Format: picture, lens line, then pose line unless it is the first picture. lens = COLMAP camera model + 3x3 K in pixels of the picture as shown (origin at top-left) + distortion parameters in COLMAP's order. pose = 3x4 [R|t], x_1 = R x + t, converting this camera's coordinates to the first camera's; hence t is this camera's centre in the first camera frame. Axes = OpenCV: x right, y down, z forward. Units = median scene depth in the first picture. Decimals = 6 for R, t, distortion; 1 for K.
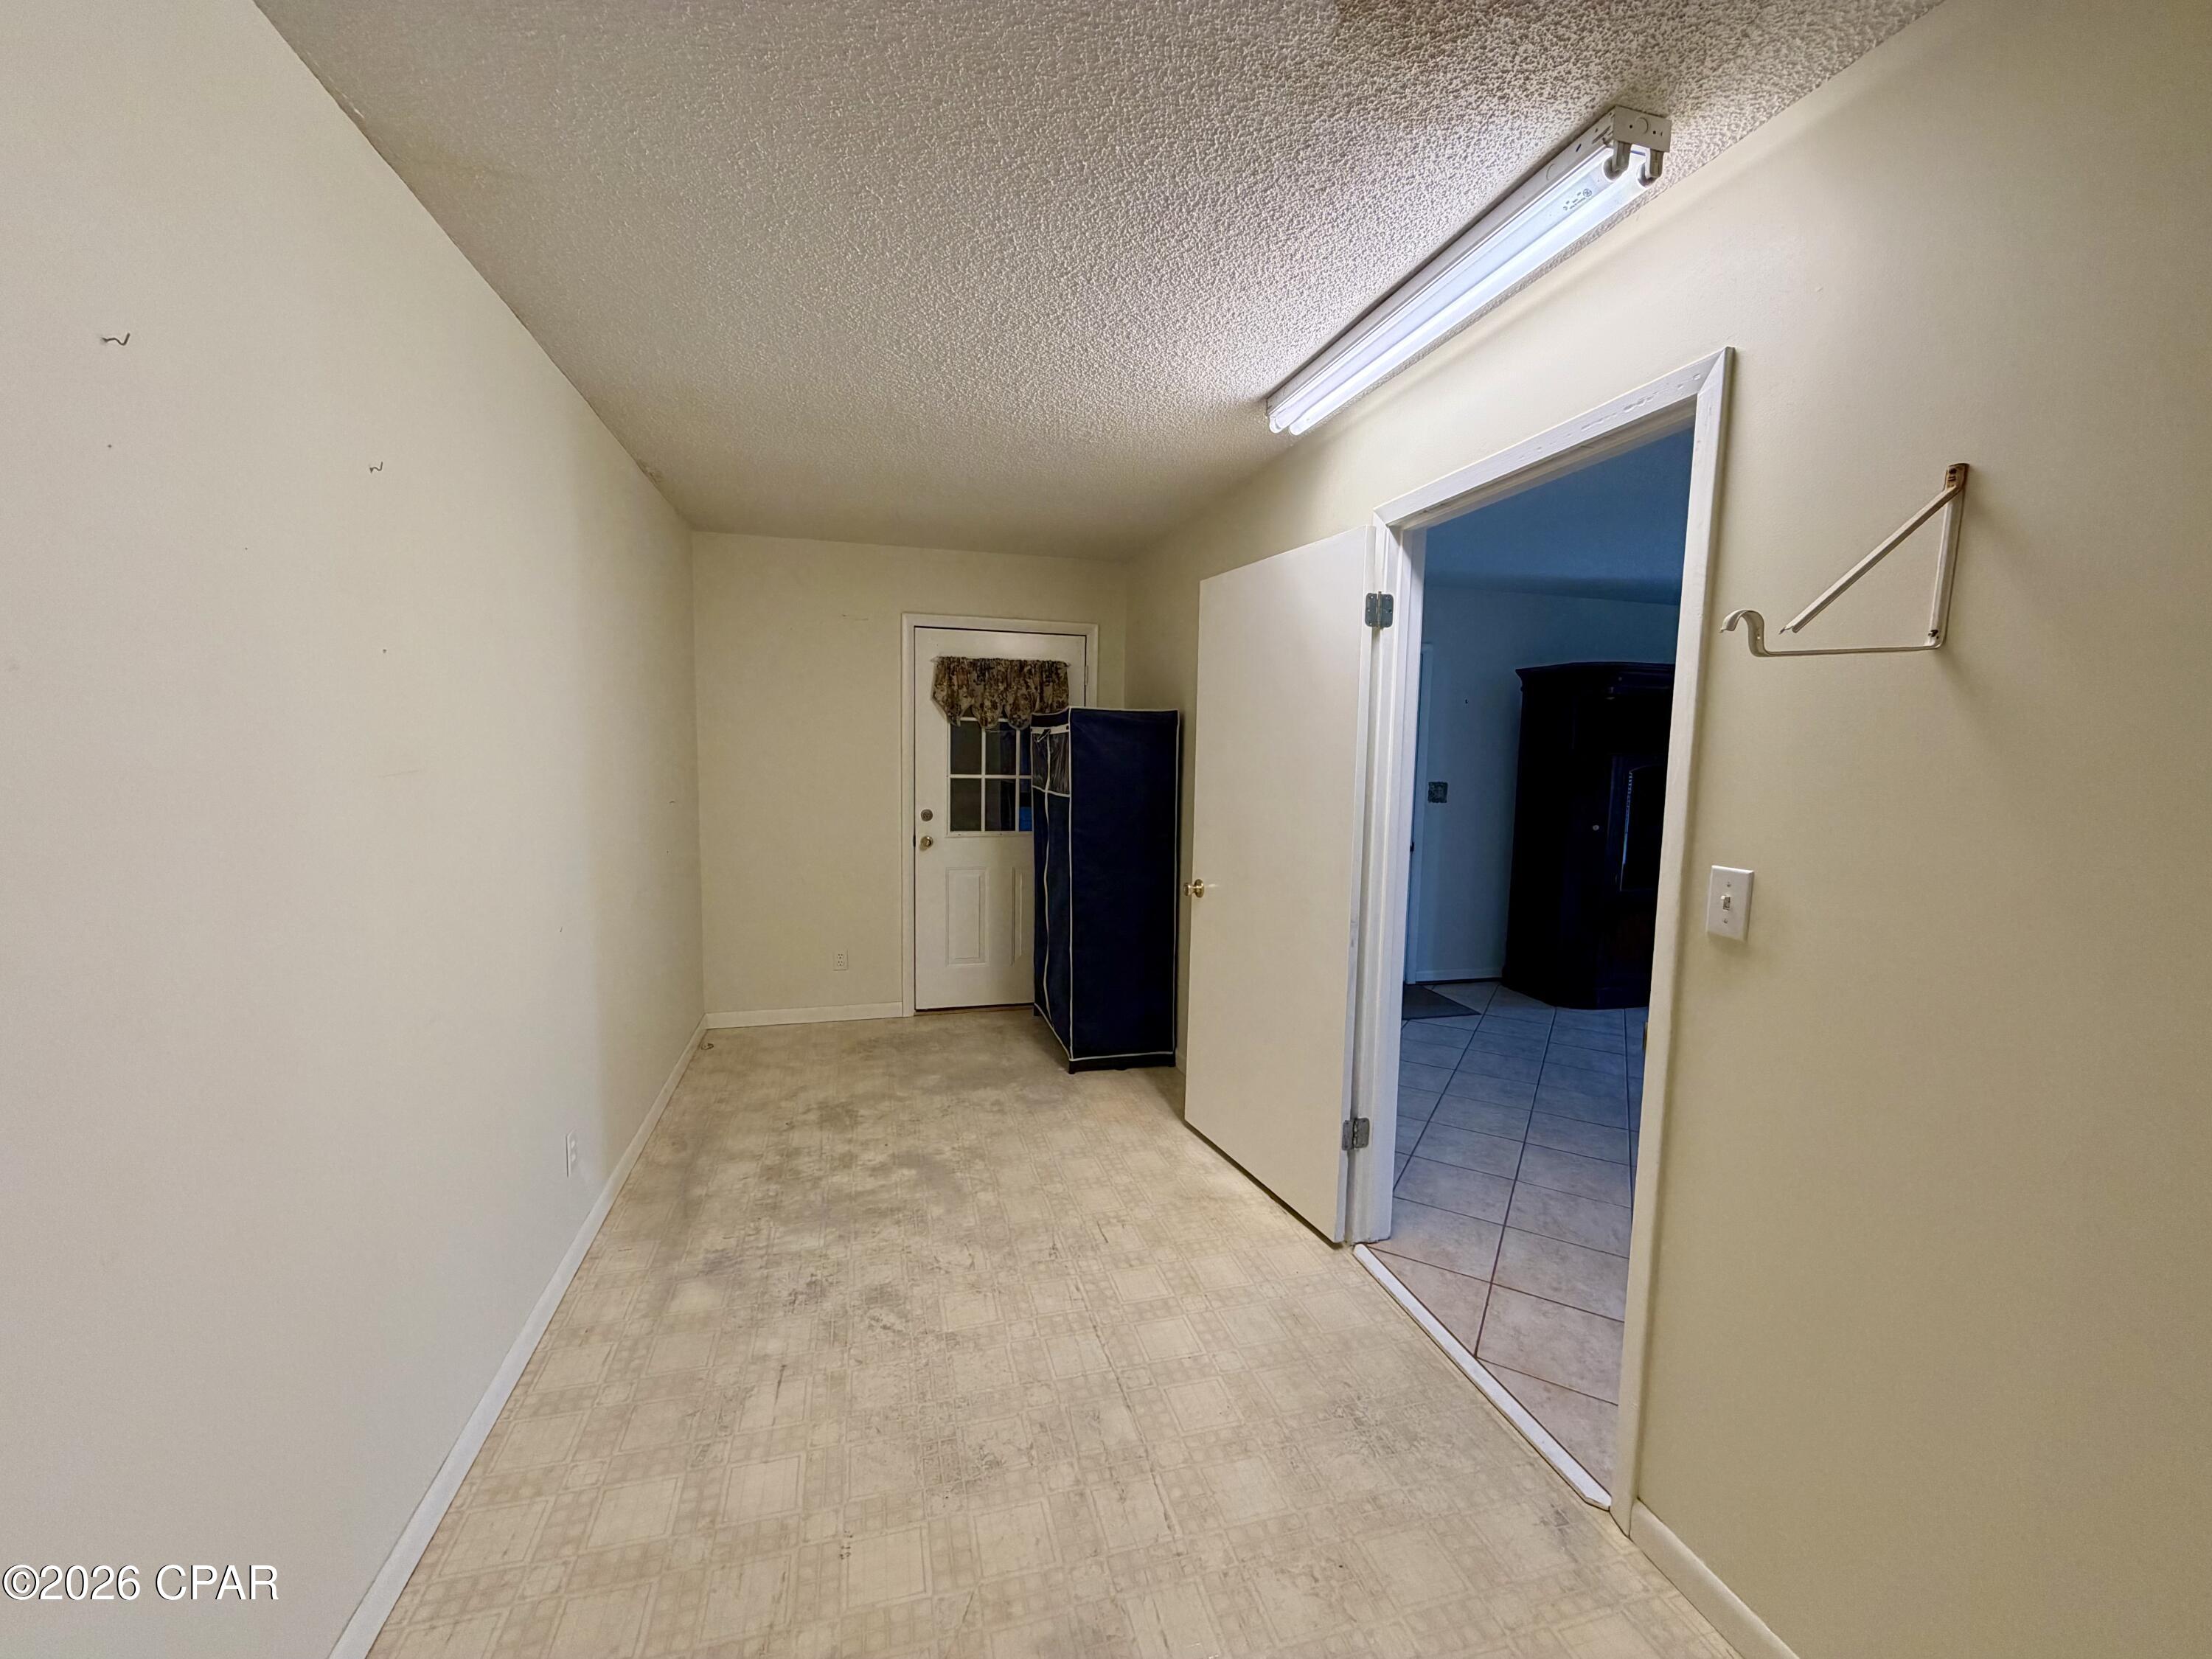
lens RADIAL K [[883.2, 0, 1107.5], [0, 883.2, 827.7], [0, 0, 1]] dist [-0.000986, -0.000082]
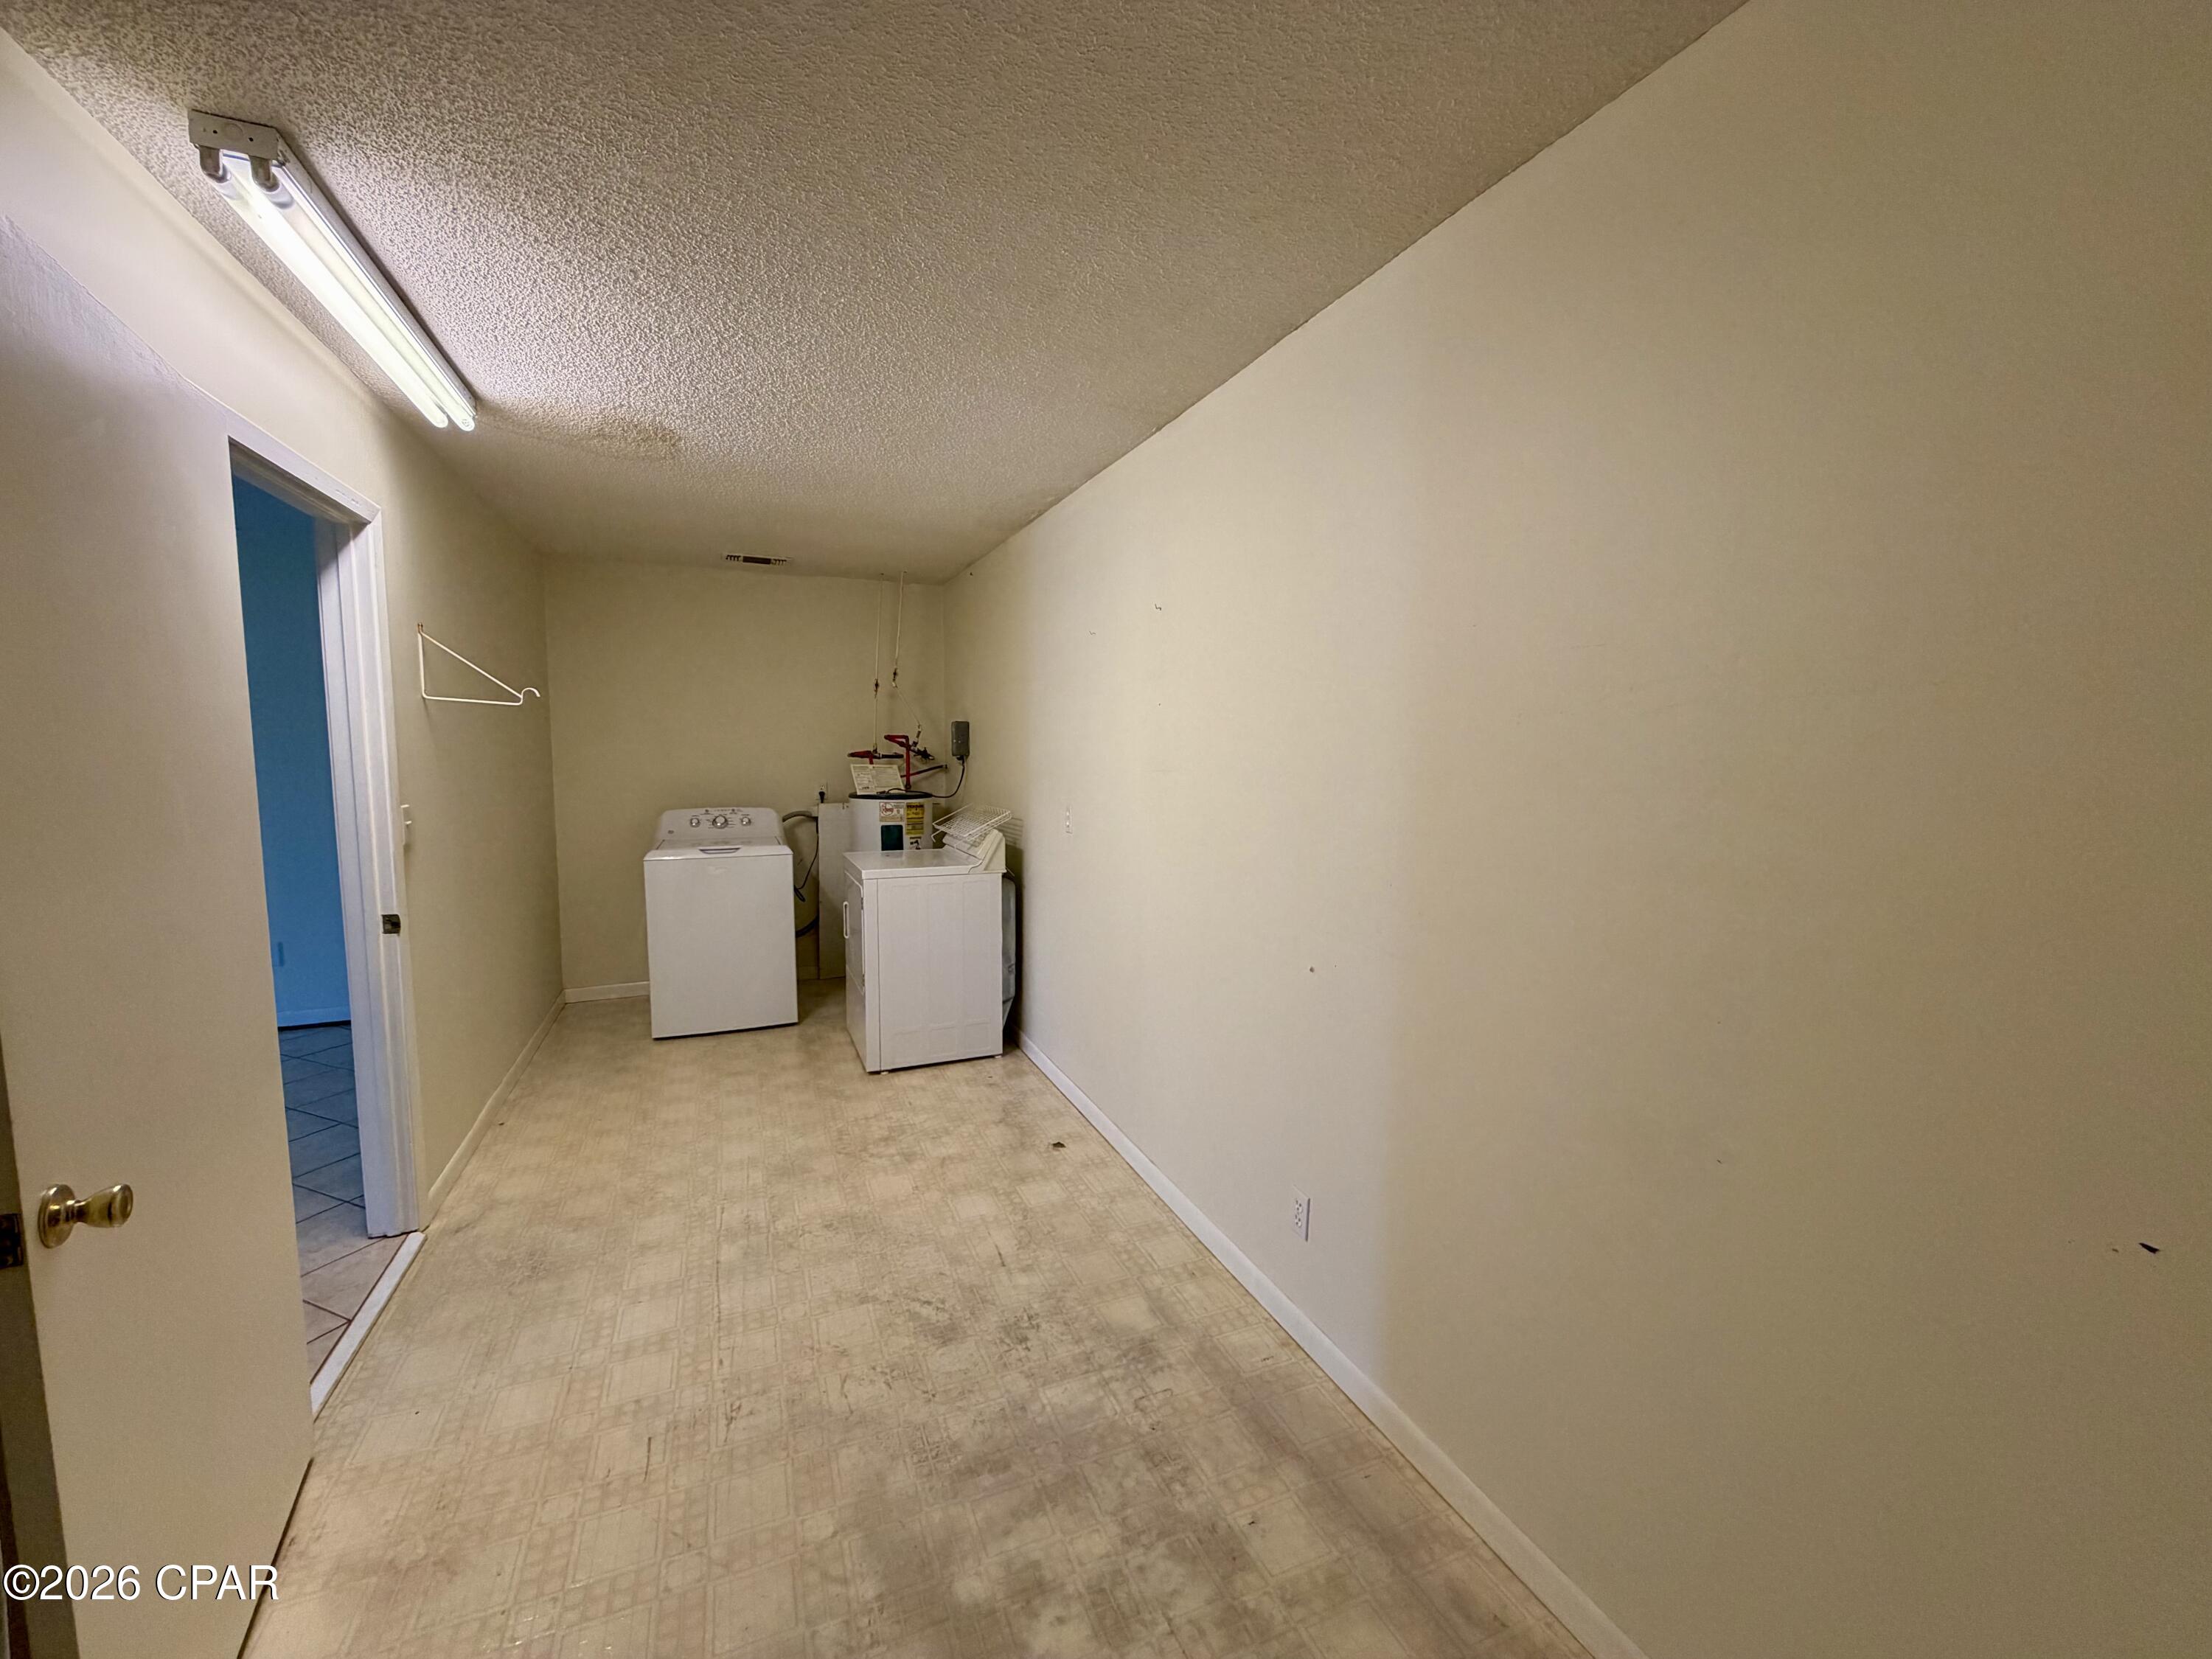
lens RADIAL K [[883.2, 0, 1099.4], [0, 883.2, 833.5], [0, 0, 1]] dist [-0.000986, -0.000082]
pose [[-0.991492, -0.009191, -0.129843, -0.289436], [-0.034208, 0.980840, 0.191789, -0.179390], [0.125592, 0.194598, -0.972809, 1.802359]]
